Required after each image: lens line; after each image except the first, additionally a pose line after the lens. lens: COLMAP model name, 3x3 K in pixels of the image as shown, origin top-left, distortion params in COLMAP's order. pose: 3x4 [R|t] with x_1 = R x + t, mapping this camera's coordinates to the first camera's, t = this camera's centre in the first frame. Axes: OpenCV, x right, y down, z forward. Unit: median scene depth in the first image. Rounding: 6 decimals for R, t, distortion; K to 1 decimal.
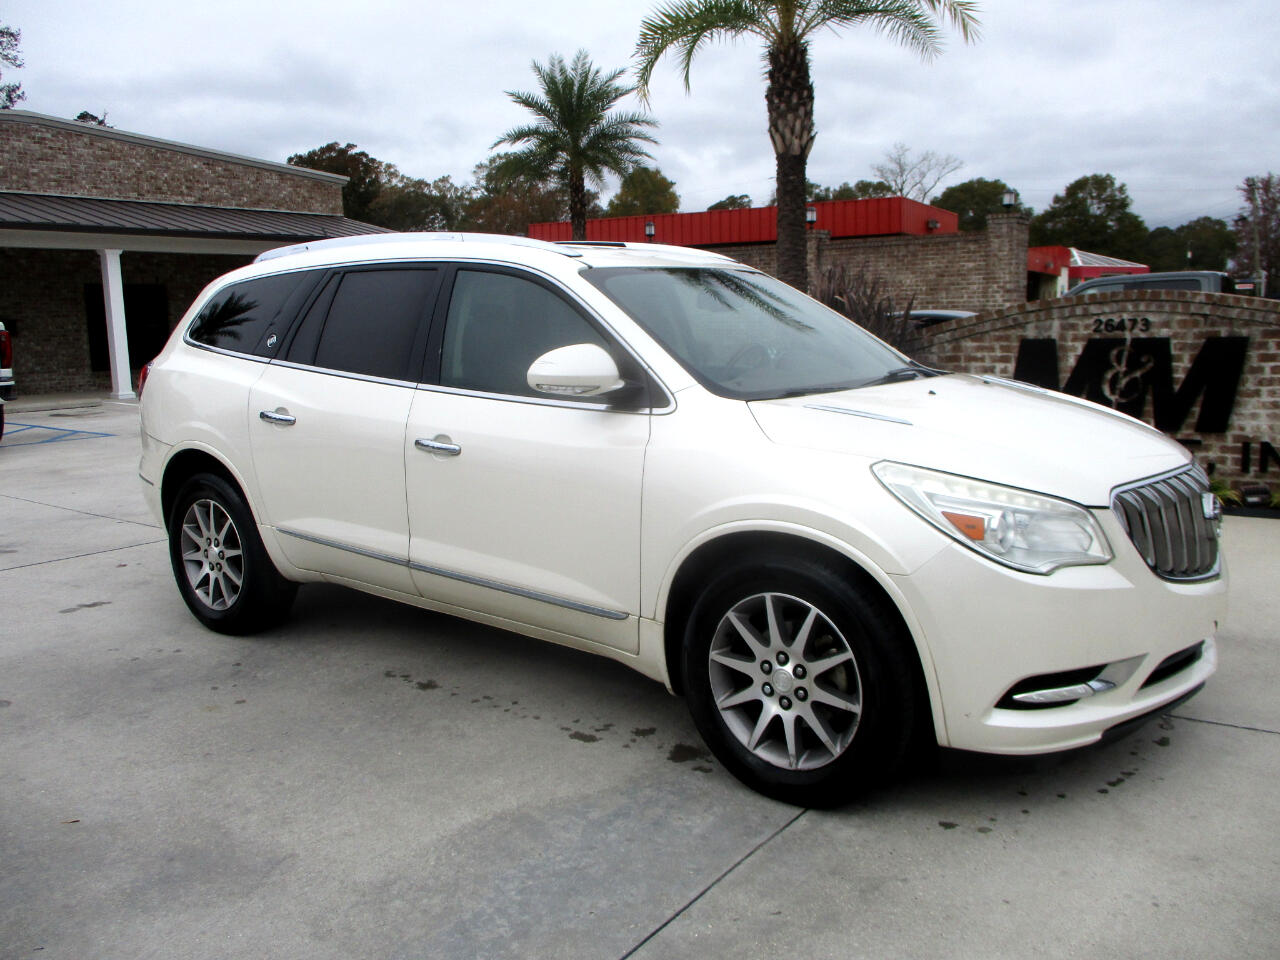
lens RADIAL K [[1055.2, 0, 637.2], [0, 1055.2, 430.5], [0, 0, 1]] dist [-0.024059, -0.005642]
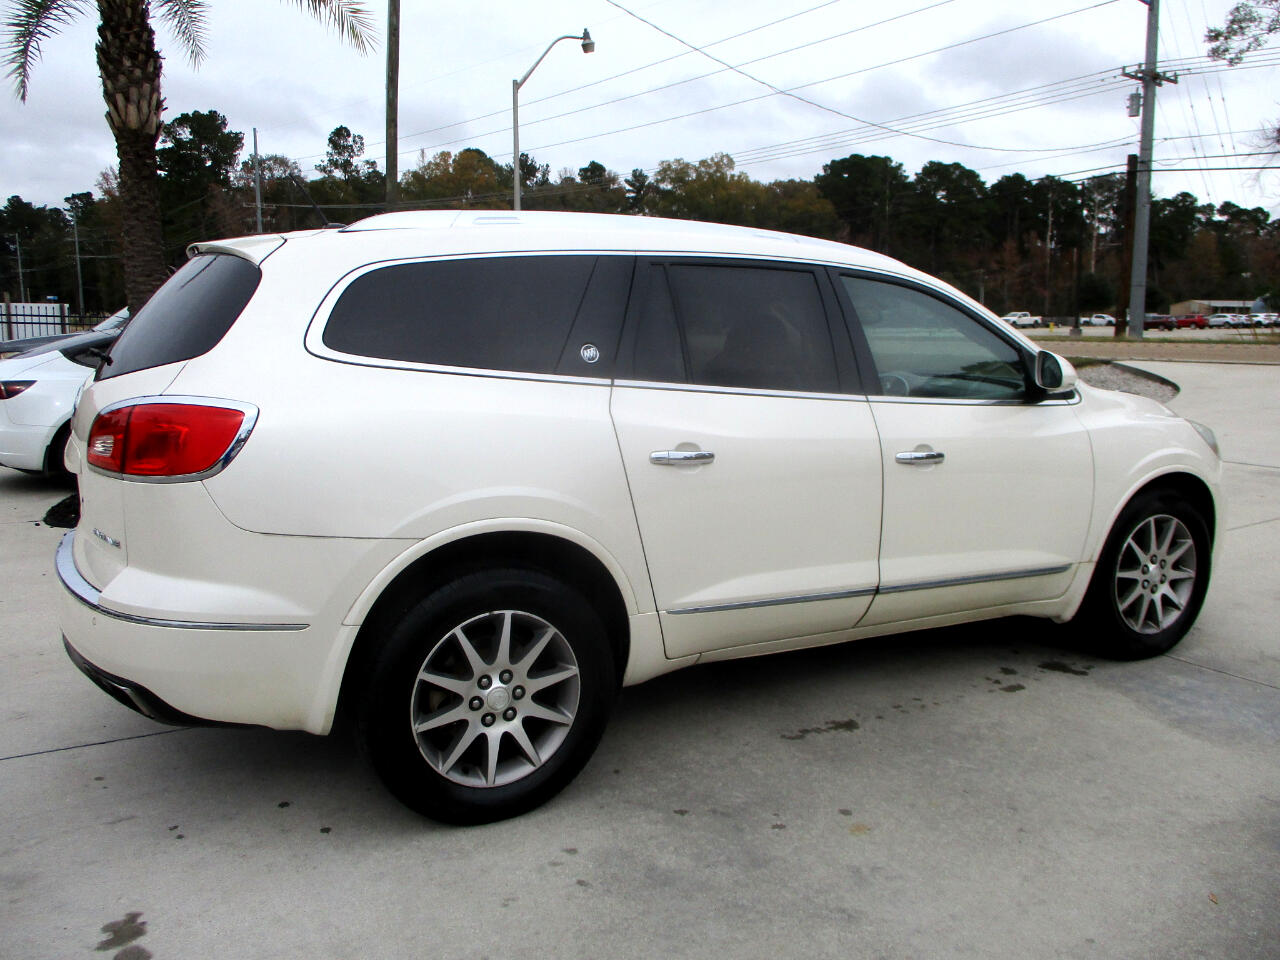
lens RADIAL K [[1061.8, 0, 642.5], [0, 1061.8, 429.6], [0, 0, 1]] dist [-0.028406, -0.004038]
pose [[0.381378, -0.069943, 0.921769, -0.463422], [0.089509, 0.995242, 0.038484, -0.027740], [-0.920076, 0.067830, 0.385824, 0.332211]]
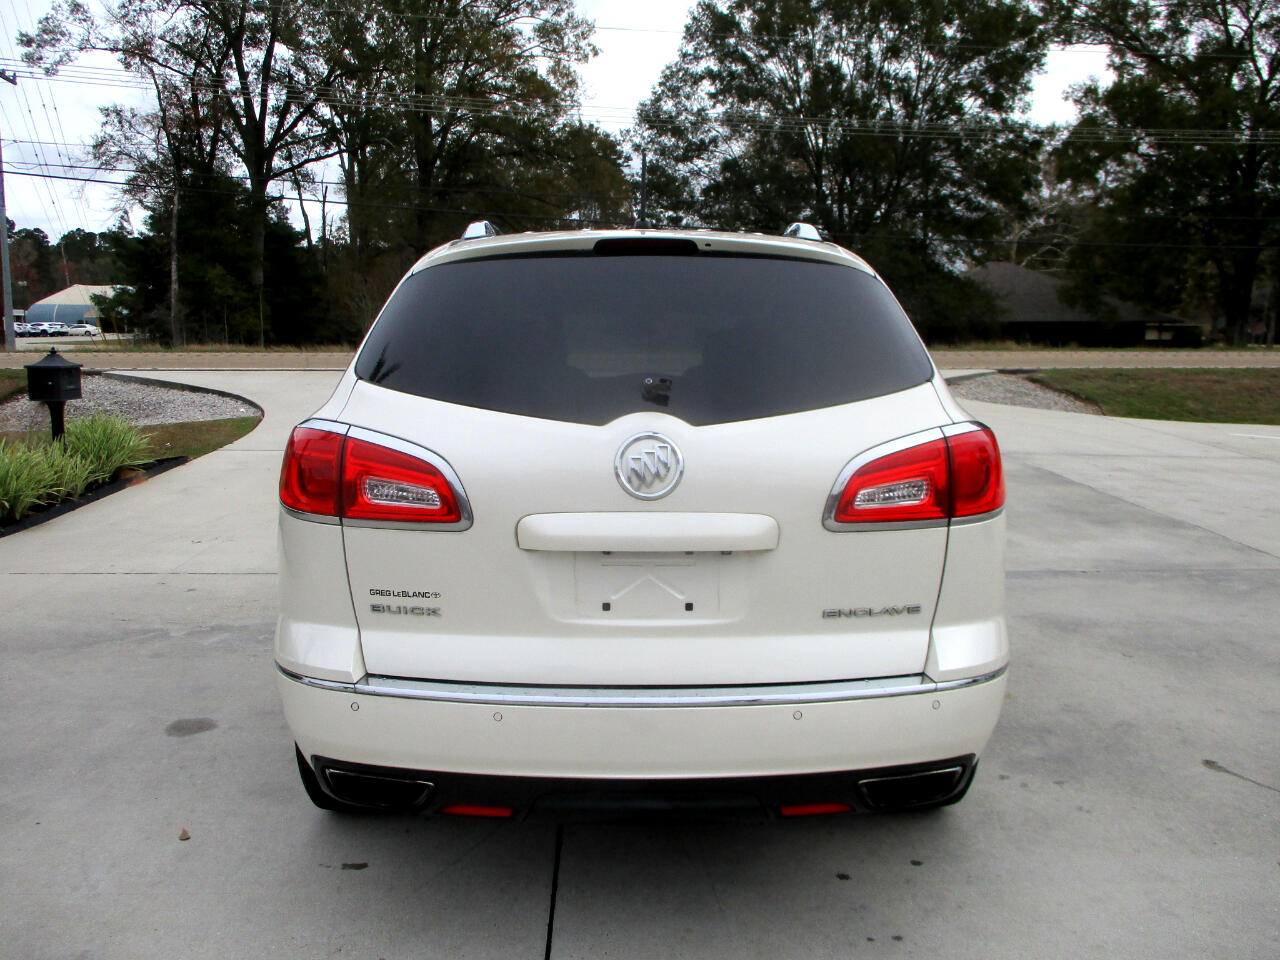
lens RADIAL K [[1058.6, 0, 639.2], [0, 1058.6, 438.3], [0, 0, 1]] dist [-0.034027, 0.006899]
pose [[-0.637699, -0.055846, 0.768258, -0.395283], [0.089941, 0.985148, 0.146268, -0.076999], [-0.765016, 0.162373, -0.623205, 0.769897]]
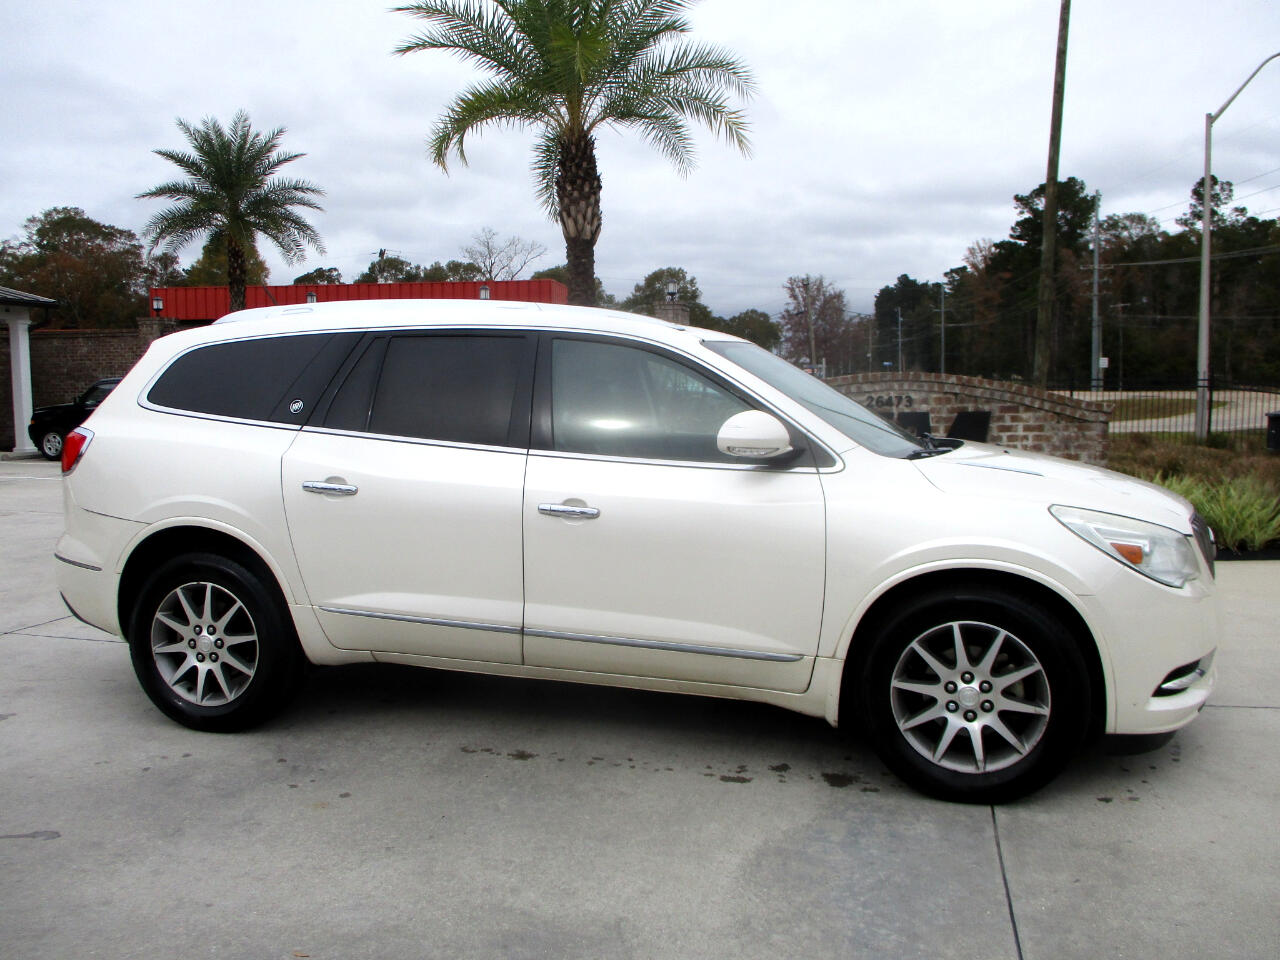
lens RADIAL K [[1055.2, 0, 637.2], [0, 1055.2, 430.5], [0, 0, 1]] dist [-0.024059, -0.005642]
pose [[0.925192, 0.000946, 0.379499, -0.199534], [0.026464, 0.997402, -0.067003, 0.003201], [-0.378577, 0.072034, 0.922763, 0.012150]]
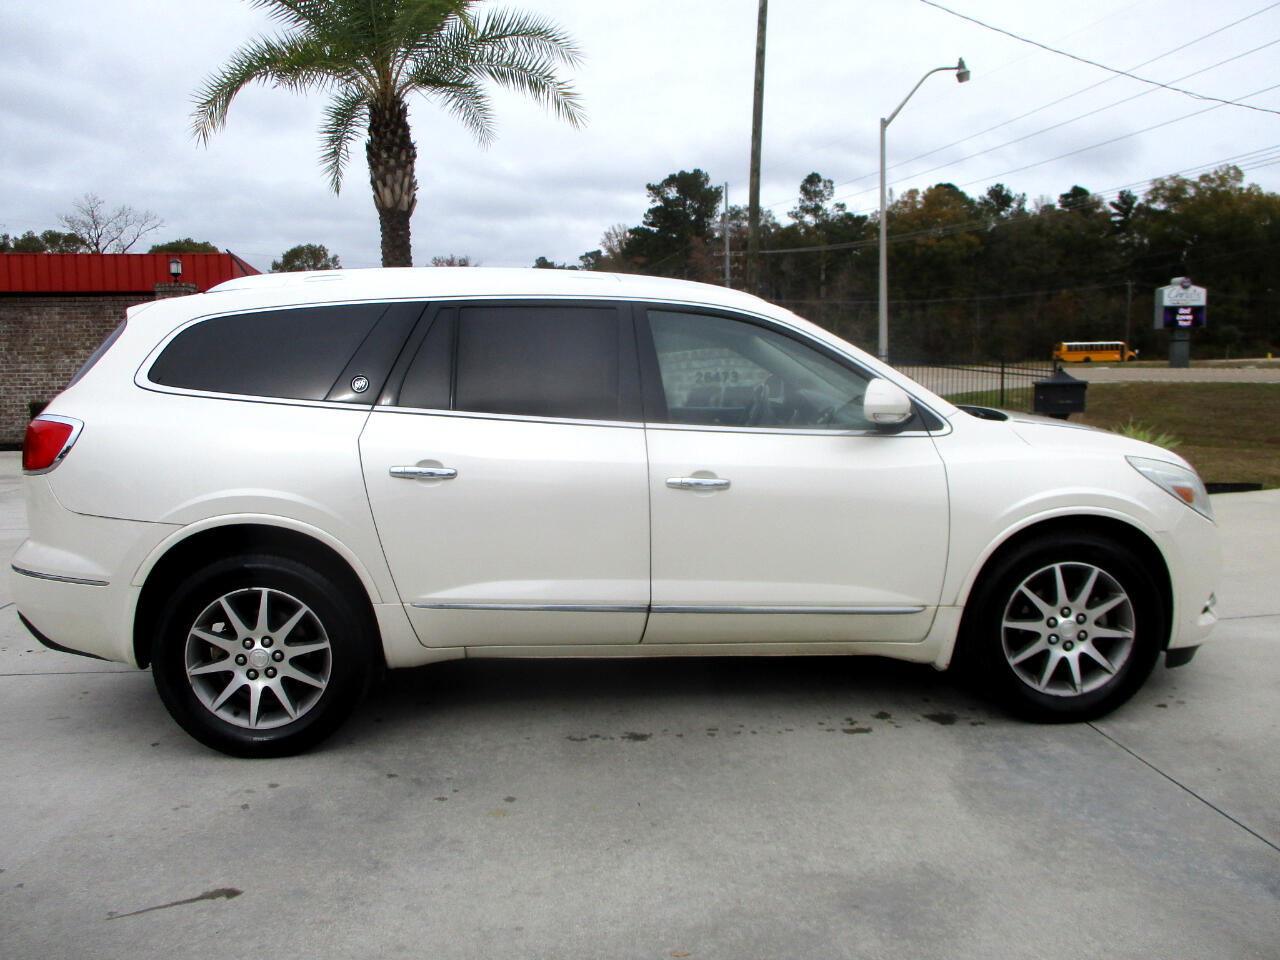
lens RADIAL K [[1055.2, 0, 637.2], [0, 1055.2, 430.5], [0, 0, 1]] dist [-0.024059, -0.005642]
pose [[0.745082, -0.031968, 0.666207, -0.351064], [0.071687, 0.996903, -0.032338, -0.002588], [-0.663109, 0.071853, 0.745066, 0.109796]]
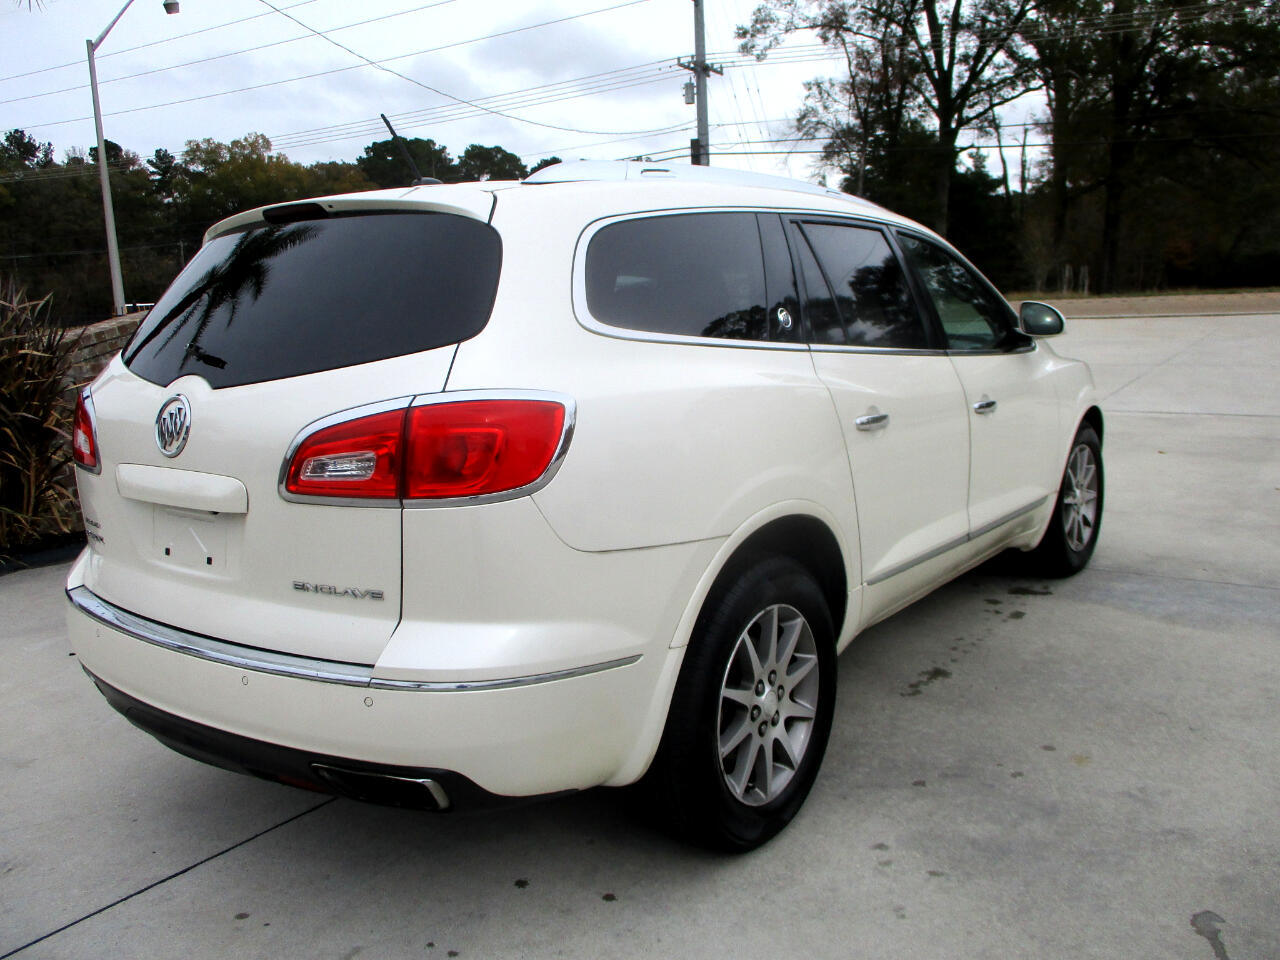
lens RADIAL K [[1058.6, 0, 639.2], [0, 1058.6, 438.3], [0, 0, 1]] dist [-0.034027, 0.006899]
pose [[-0.023362, -0.108648, 0.993806, -0.467773], [0.146852, 0.982921, 0.110910, -0.045930], [-0.988882, 0.148534, -0.007007, 0.521034]]
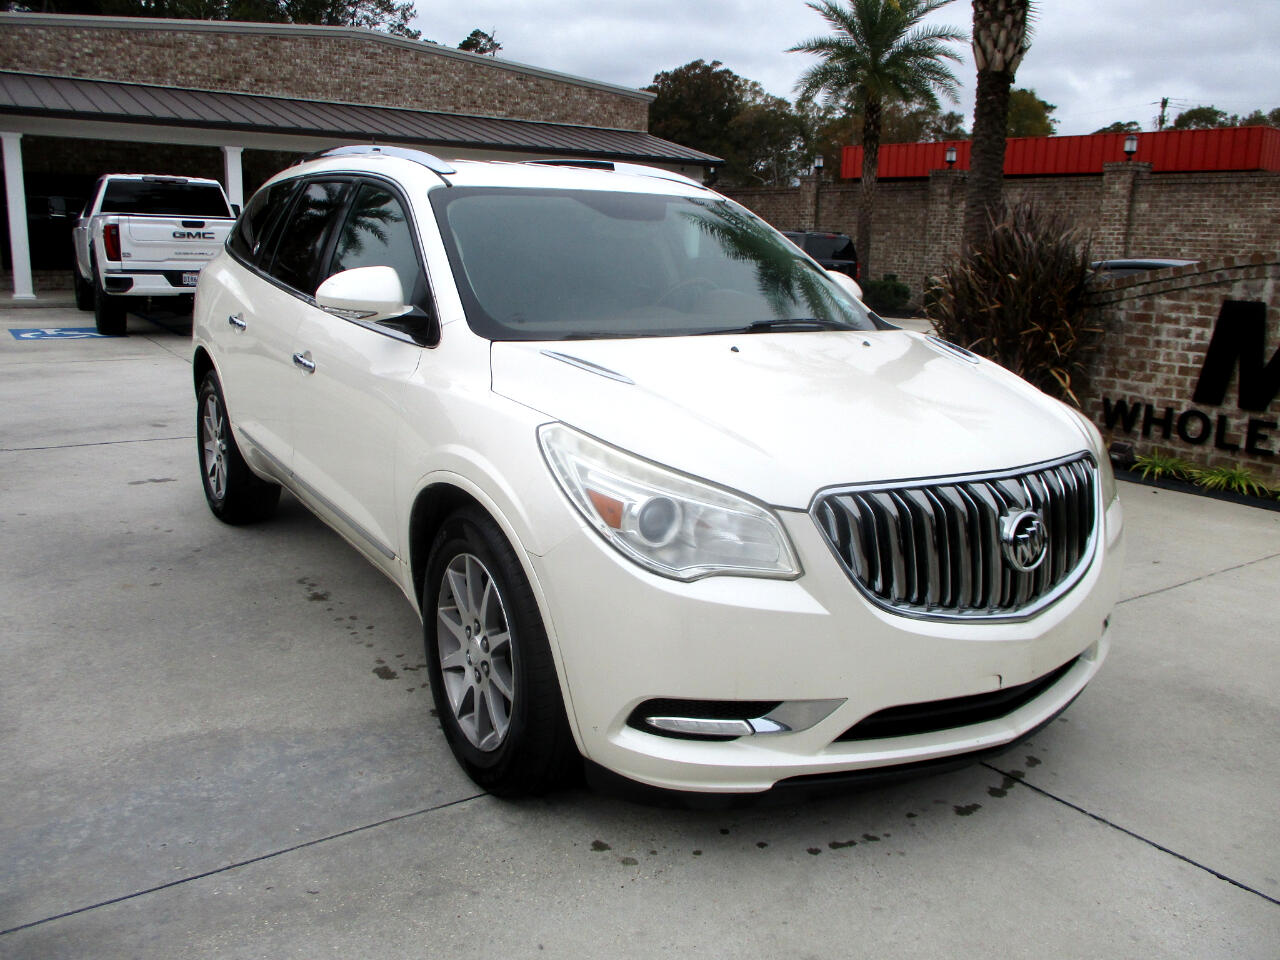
lens RADIAL K [[1058.6, 0, 639.2], [0, 1058.6, 438.3], [0, 0, 1]] dist [-0.034027, 0.006899]
pose [[0.945678, 0.109085, -0.306258, 0.164145], [-0.085048, 0.992231, 0.090804, -0.012439], [0.313784, -0.059825, 0.947608, 0.058596]]
